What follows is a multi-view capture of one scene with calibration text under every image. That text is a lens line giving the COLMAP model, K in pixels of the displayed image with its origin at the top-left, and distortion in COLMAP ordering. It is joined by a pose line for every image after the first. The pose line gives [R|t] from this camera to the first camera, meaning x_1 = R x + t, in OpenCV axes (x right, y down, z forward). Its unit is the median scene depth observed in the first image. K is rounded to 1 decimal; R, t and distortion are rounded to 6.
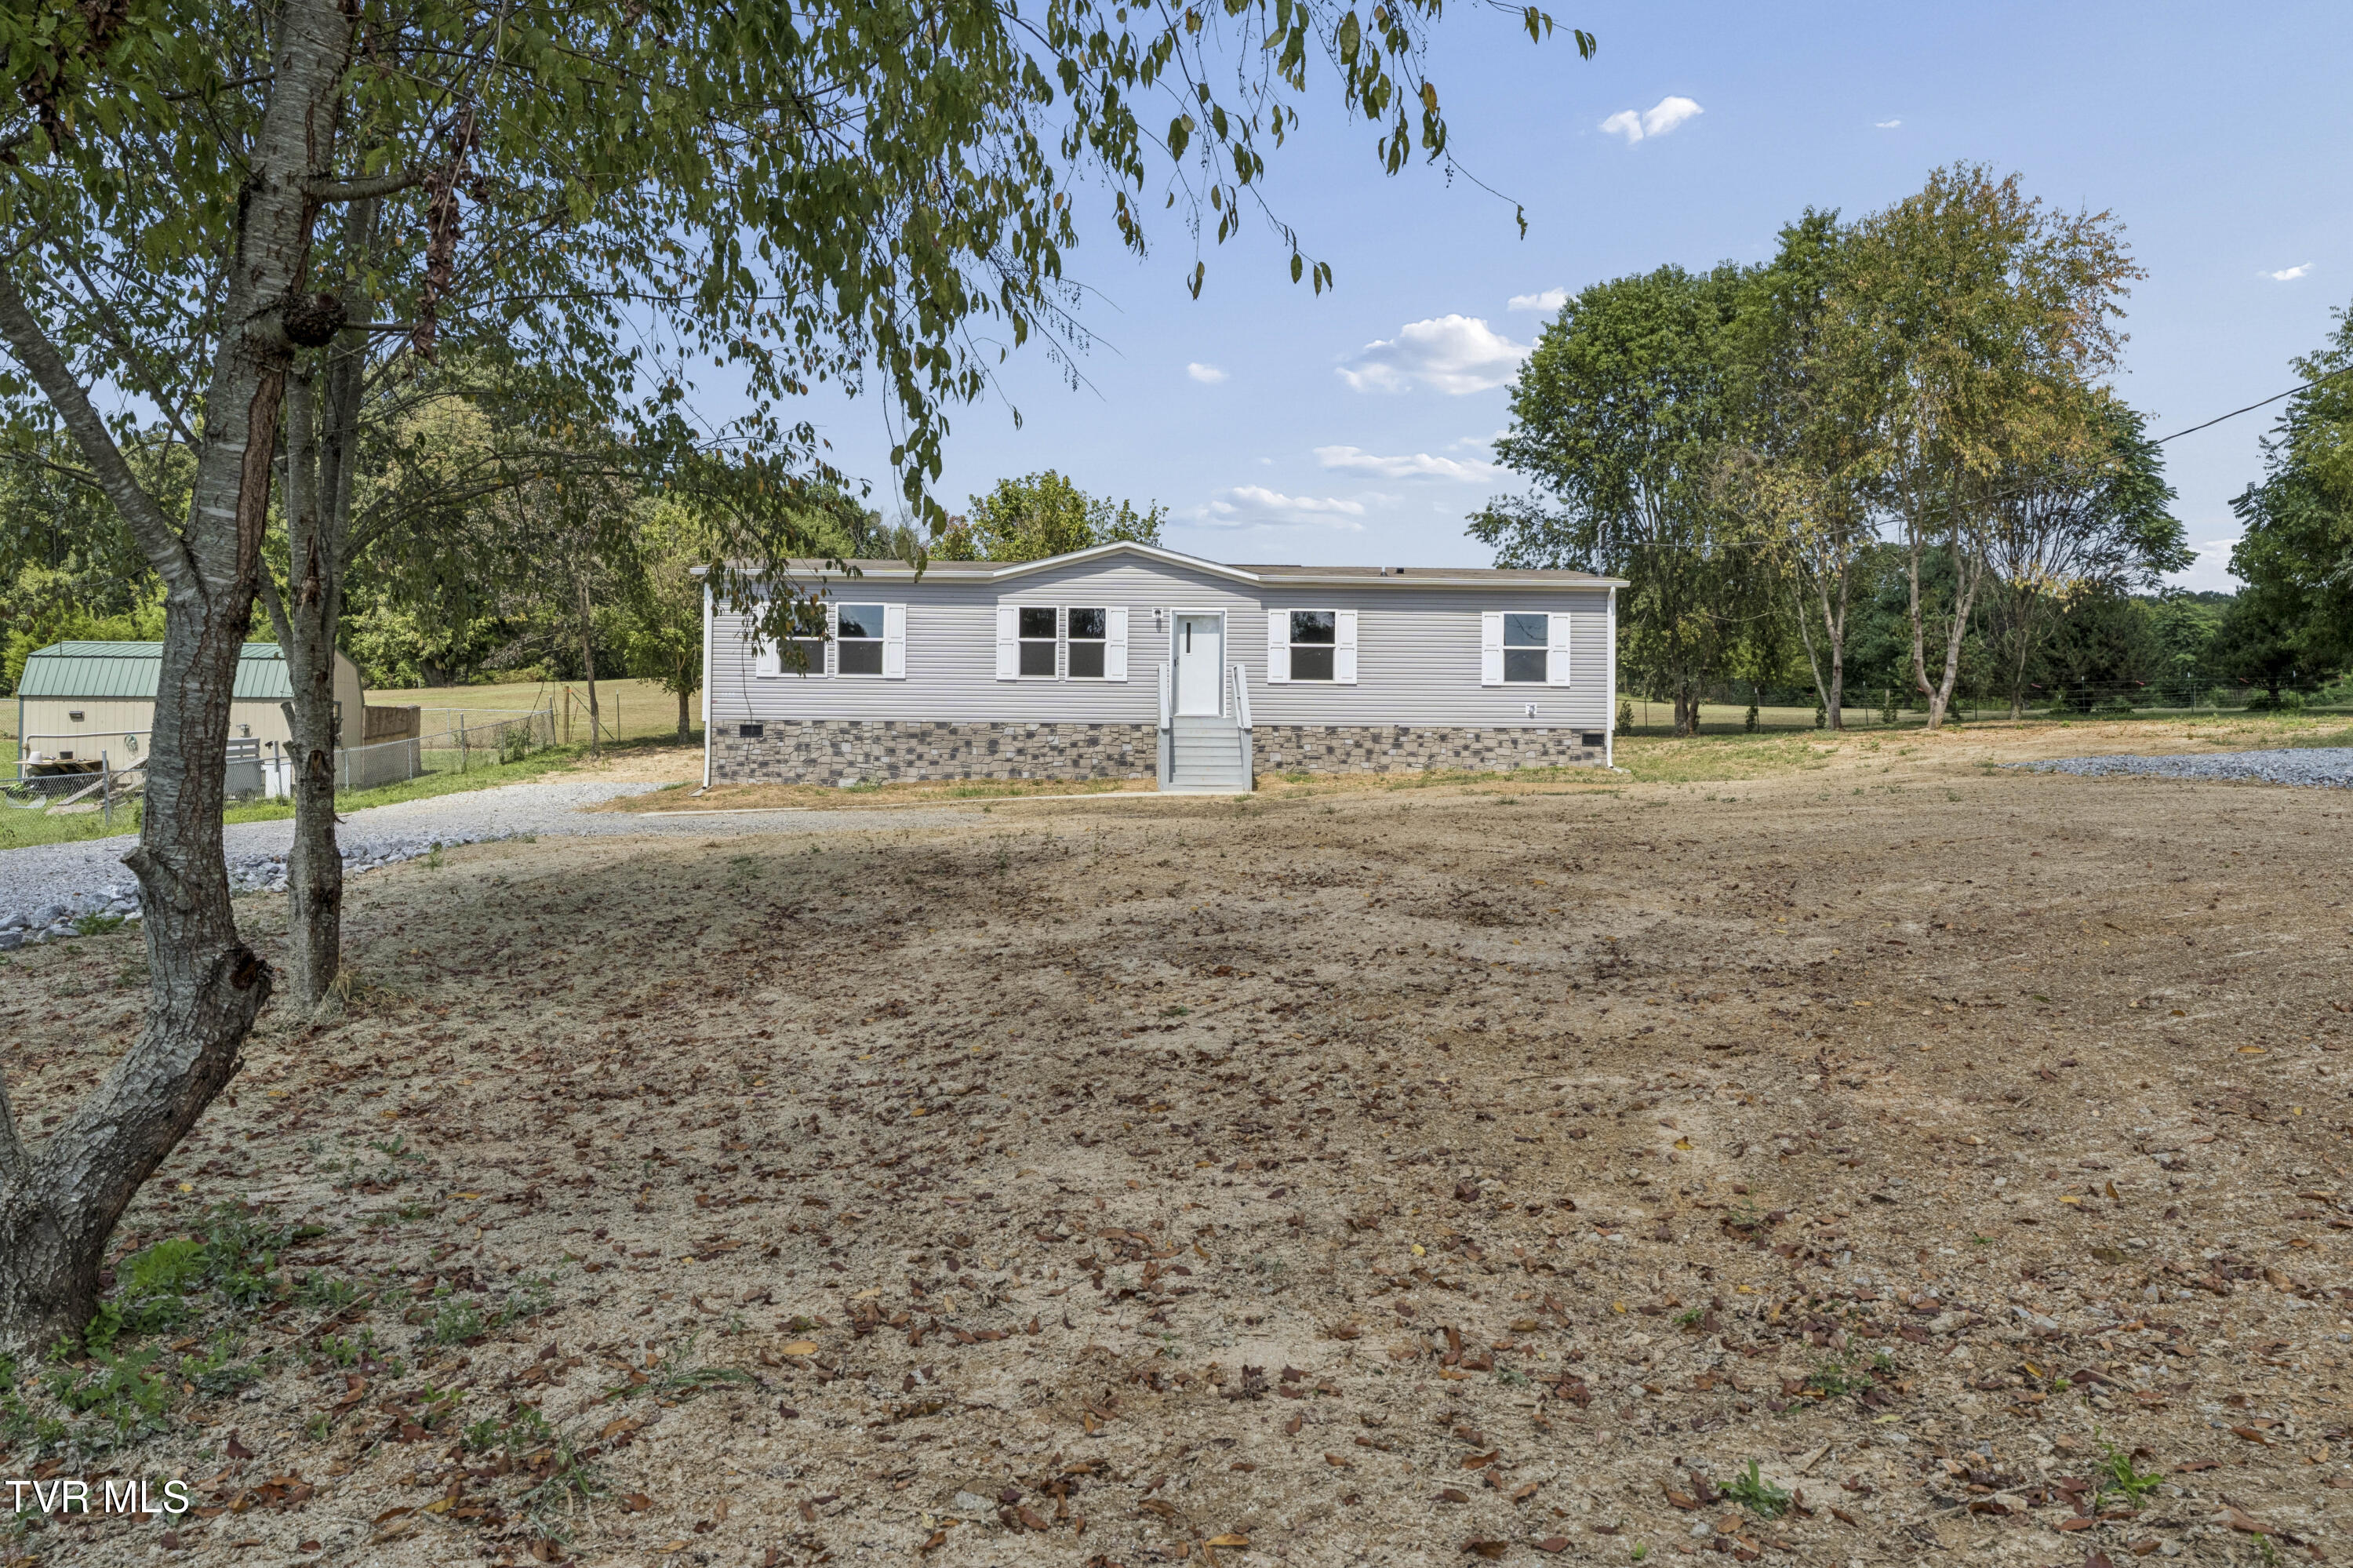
lens RADIAL K [[1626.4, 0, 1167.5], [0, 1626.4, 795.9], [0, 0, 1]] dist [-0.001517, -0.000851]
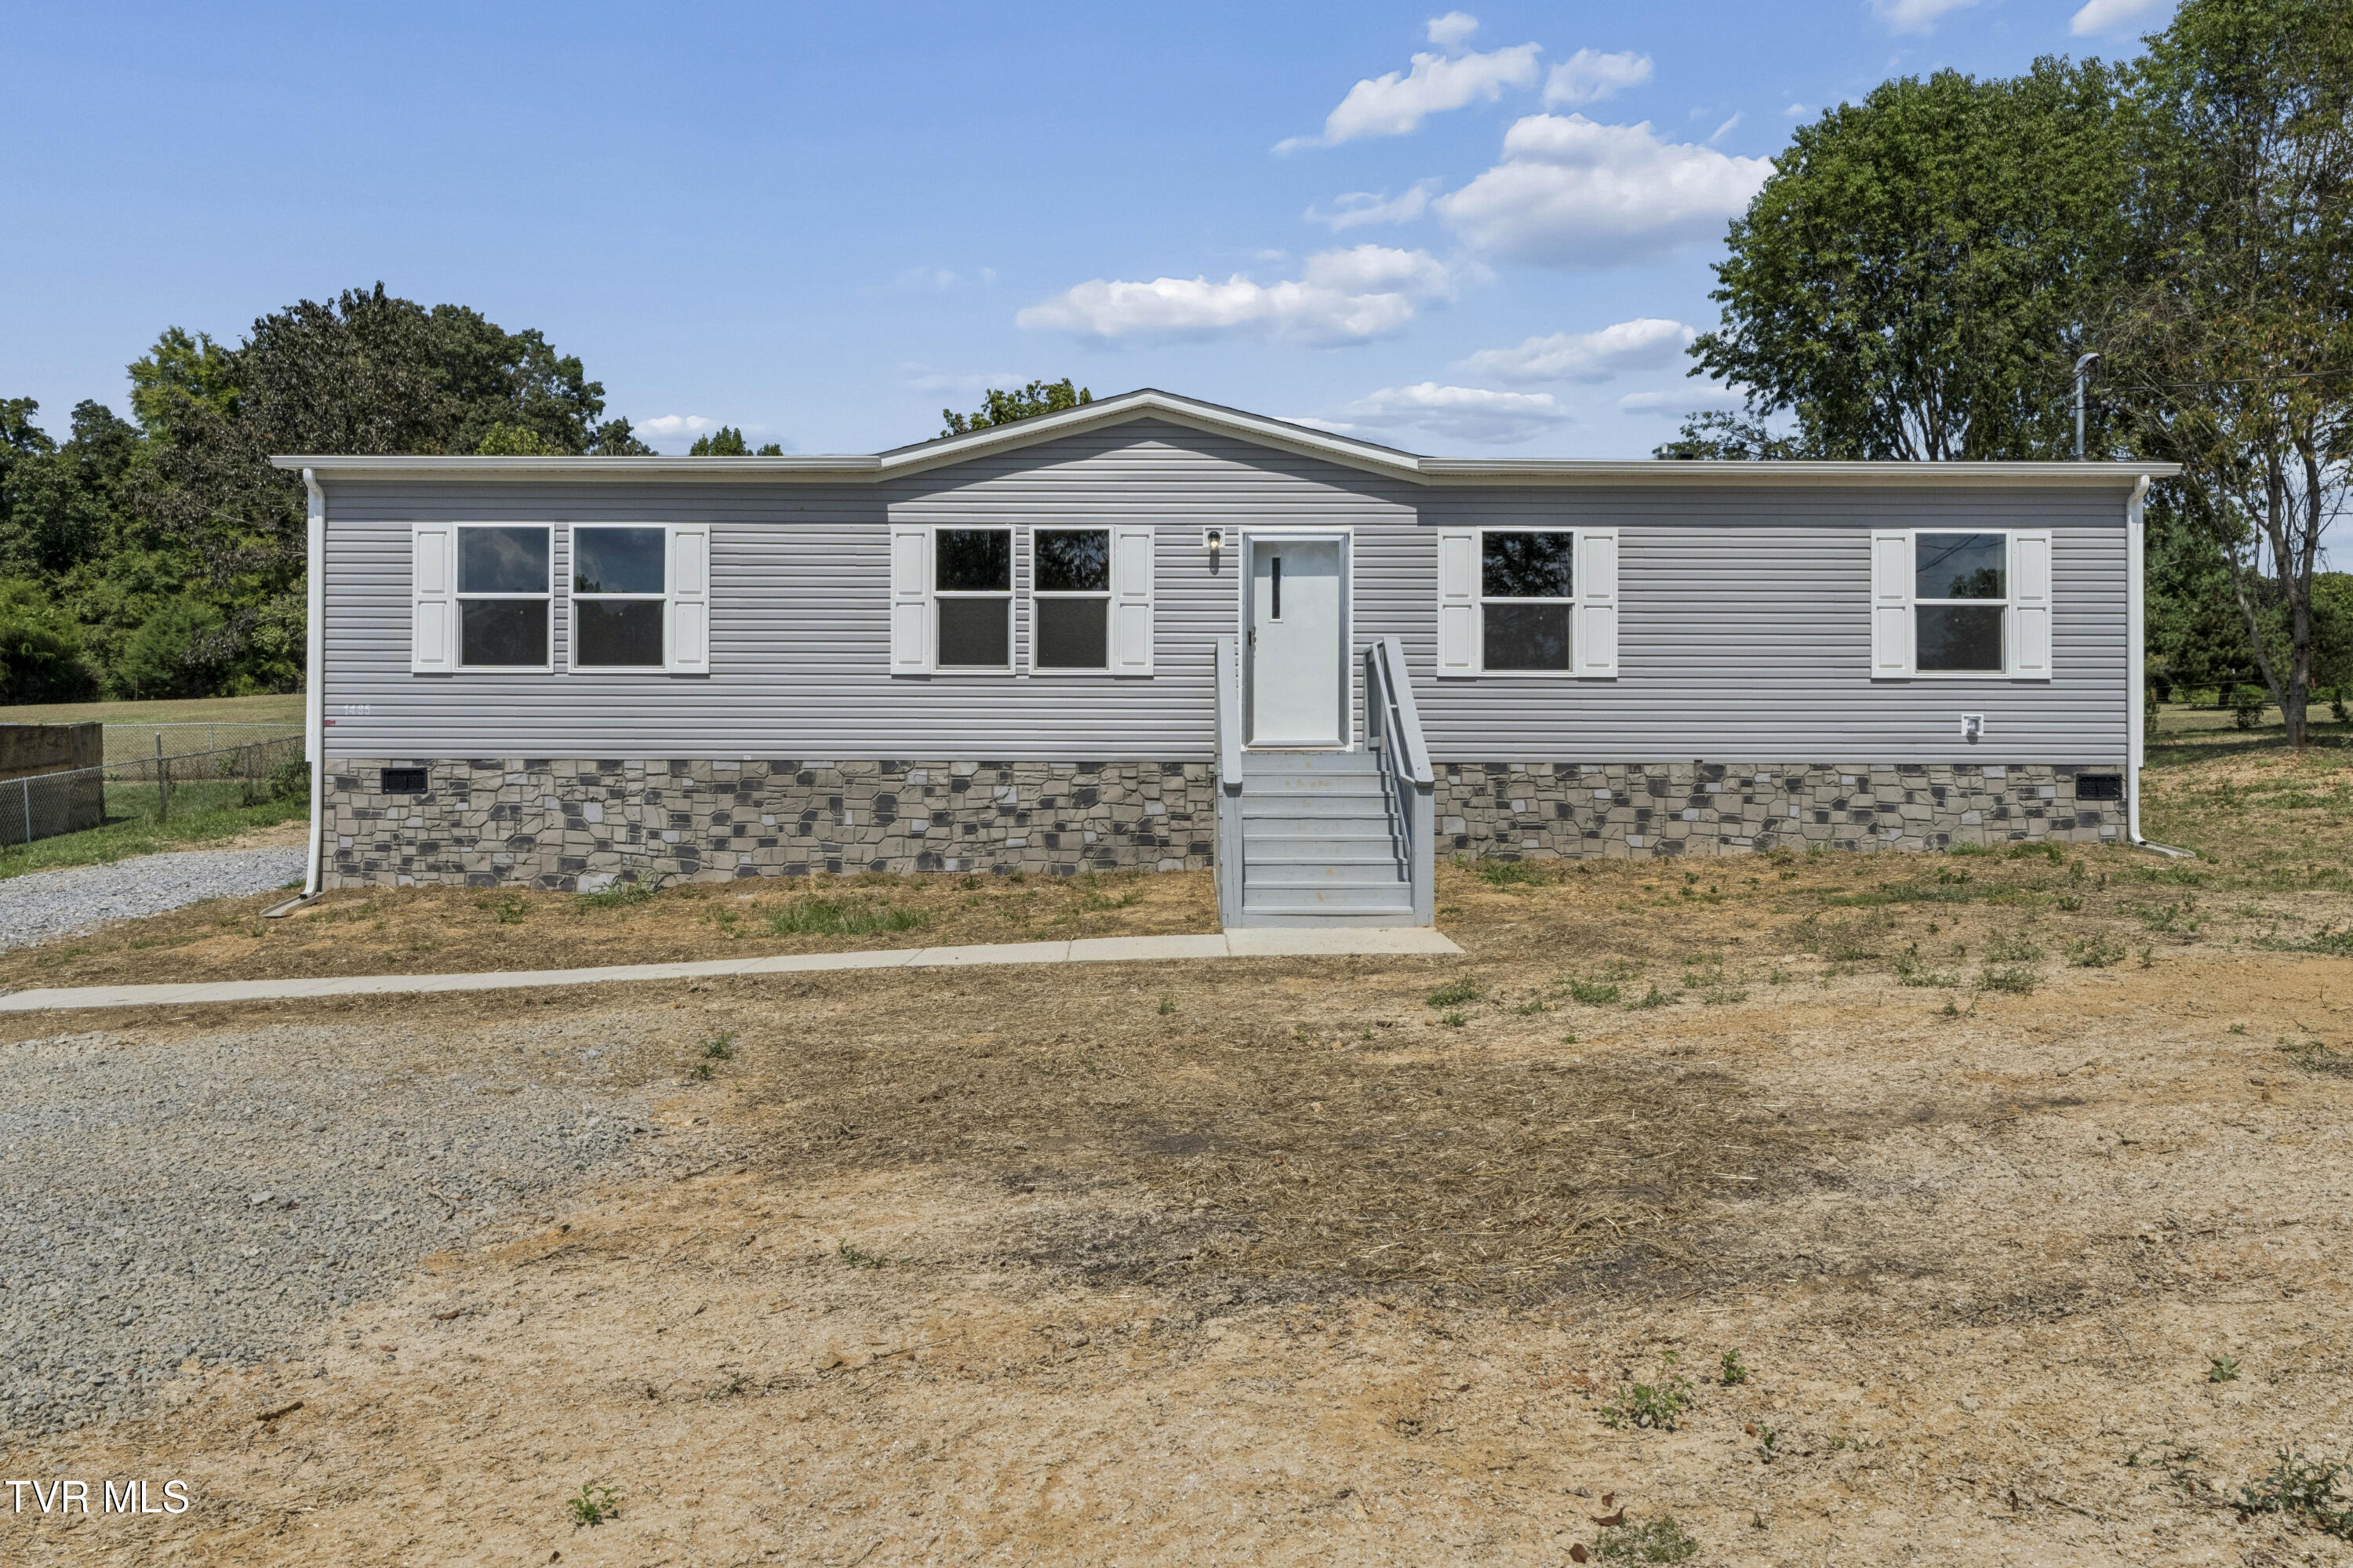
lens RADIAL K [[1626.4, 0, 1175.5], [0, 1626.4, 770.5], [0, 0, 1]] dist [-0.001517, -0.000851]
pose [[0.999426, -0.005974, -0.033346, -0.001633], [0.005508, 0.999886, -0.014061, -0.034470], [0.033426, 0.013869, 0.999345, 0.503840]]
